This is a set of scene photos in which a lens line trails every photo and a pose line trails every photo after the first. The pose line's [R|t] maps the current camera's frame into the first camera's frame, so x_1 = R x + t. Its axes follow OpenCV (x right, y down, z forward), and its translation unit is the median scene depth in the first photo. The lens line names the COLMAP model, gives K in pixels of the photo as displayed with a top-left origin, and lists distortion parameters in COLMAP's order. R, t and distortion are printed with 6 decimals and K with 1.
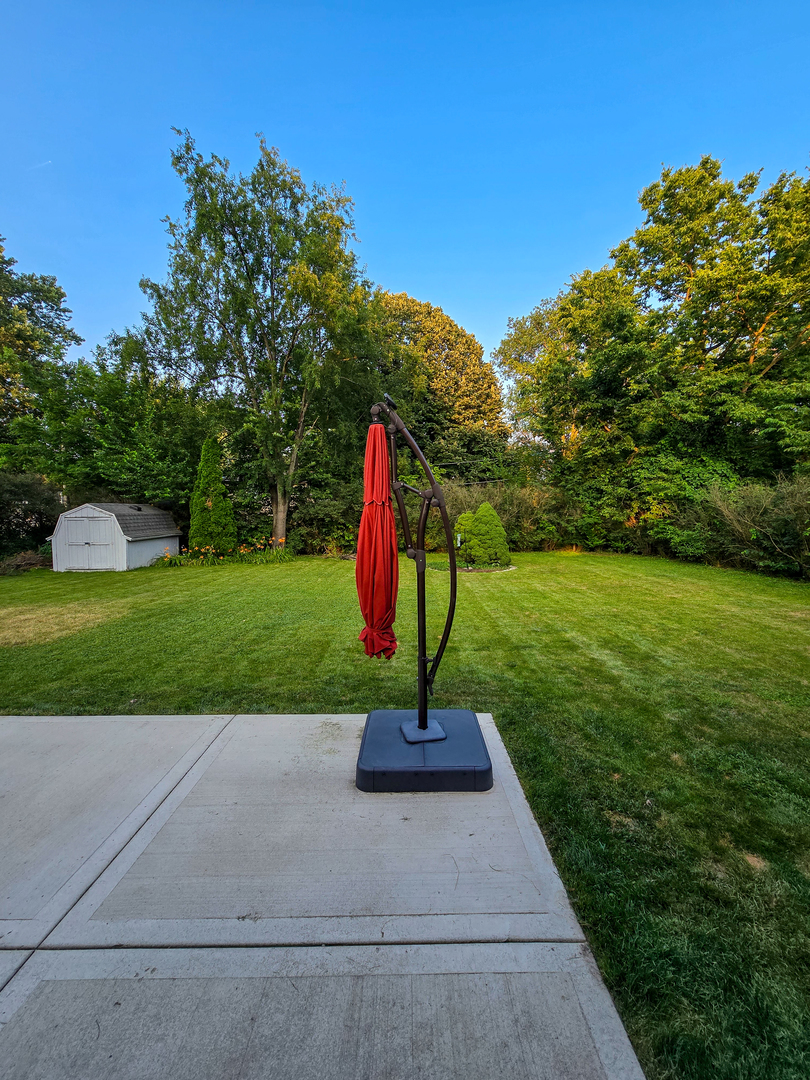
lens RADIAL K [[438.3, 0, 401.4], [0, 438.3, 540.5], [0, 0, 1]] dist [0.002915, 0.000379]
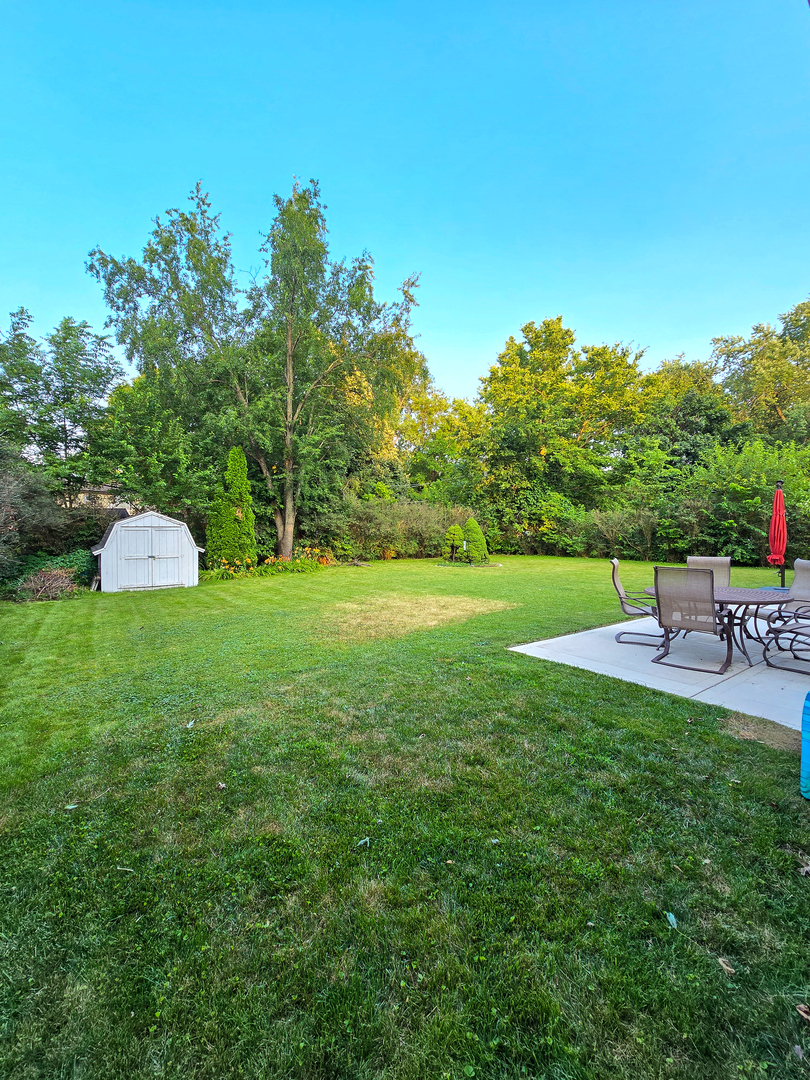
lens RADIAL K [[440.3, 0, 408.1], [0, 440.3, 542.6], [0, 0, 1]] dist [-0.004523, 0.001268]
pose [[0.818161, -0.013954, 0.574820, -0.648478], [0.035568, 0.999019, -0.026373, 0.016125], [-0.573888, 0.042023, 0.817855, -0.008305]]
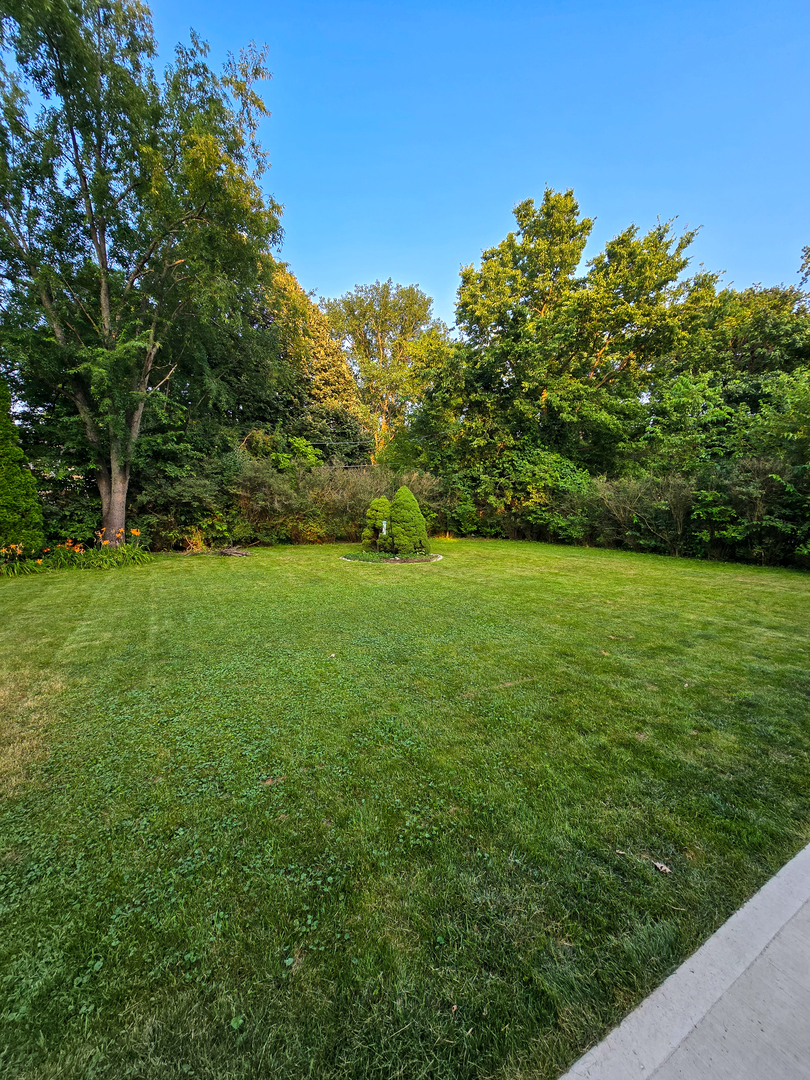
lens RADIAL K [[440.3, 0, 408.1], [0, 440.3, 542.6], [0, 0, 1]] dist [-0.004523, 0.001268]
pose [[0.871274, -0.031922, 0.489758, -0.219546], [0.018067, 0.999292, 0.032992, 0.000145], [-0.490465, -0.019897, 0.871234, 0.156517]]
